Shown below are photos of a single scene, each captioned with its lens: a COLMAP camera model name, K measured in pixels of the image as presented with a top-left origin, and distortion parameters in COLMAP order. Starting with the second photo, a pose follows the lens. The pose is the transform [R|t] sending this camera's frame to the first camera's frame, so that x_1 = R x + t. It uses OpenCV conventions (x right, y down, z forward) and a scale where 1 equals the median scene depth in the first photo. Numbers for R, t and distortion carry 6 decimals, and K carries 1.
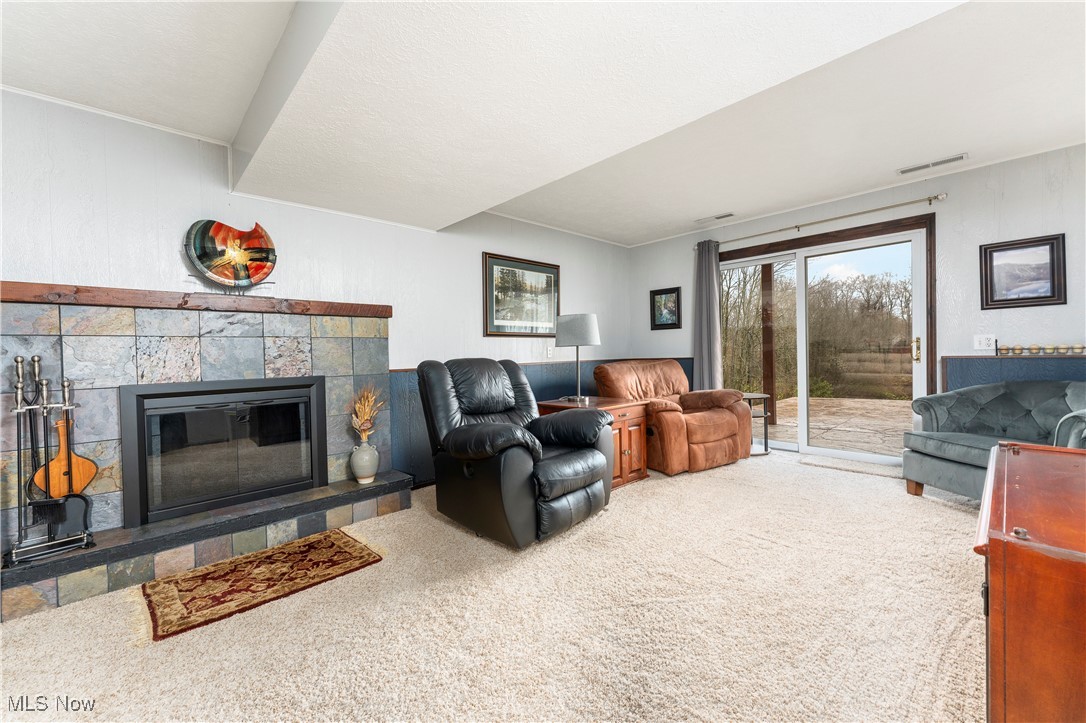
lens RADIAL K [[445.0, 0, 544.1], [0, 445.0, 361.2], [0, 0, 1]] dist [-0.004527, -0.000582]
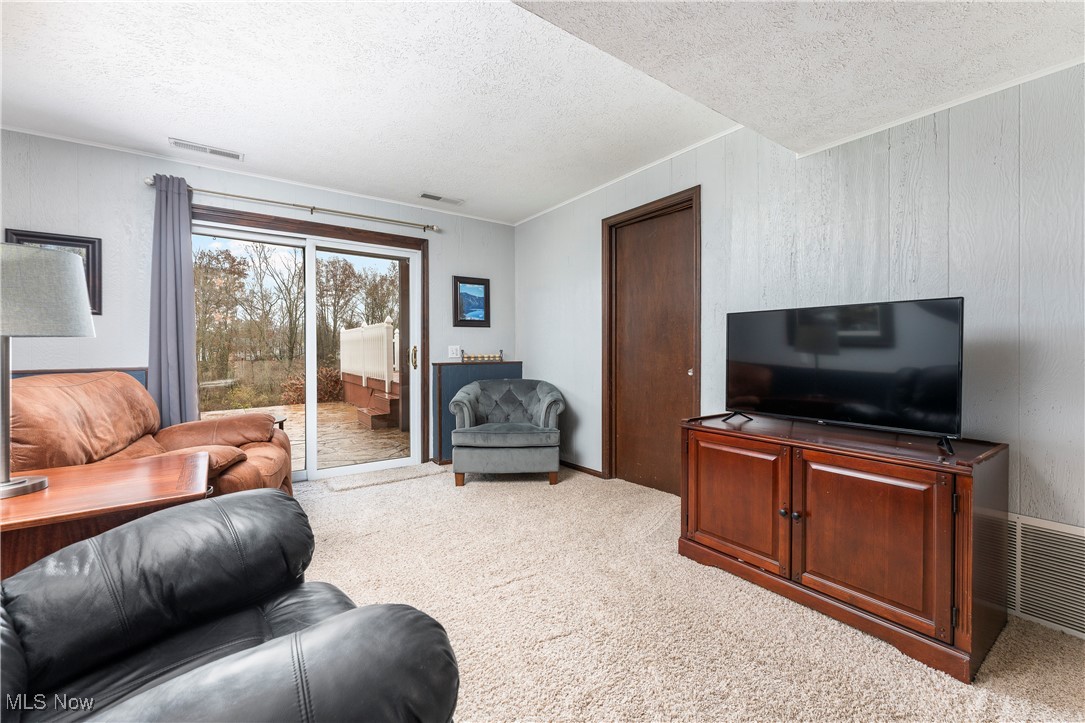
lens RADIAL K [[444.6, 0, 540.7], [0, 444.6, 354.4], [0, 0, 1]] dist [-0.004527, -0.000582]
pose [[0.110702, 0.004621, 0.993843, -0.244298], [0.013536, 0.999889, -0.006157, -0.023958], [-0.993761, 0.014134, 0.110628, 0.588848]]
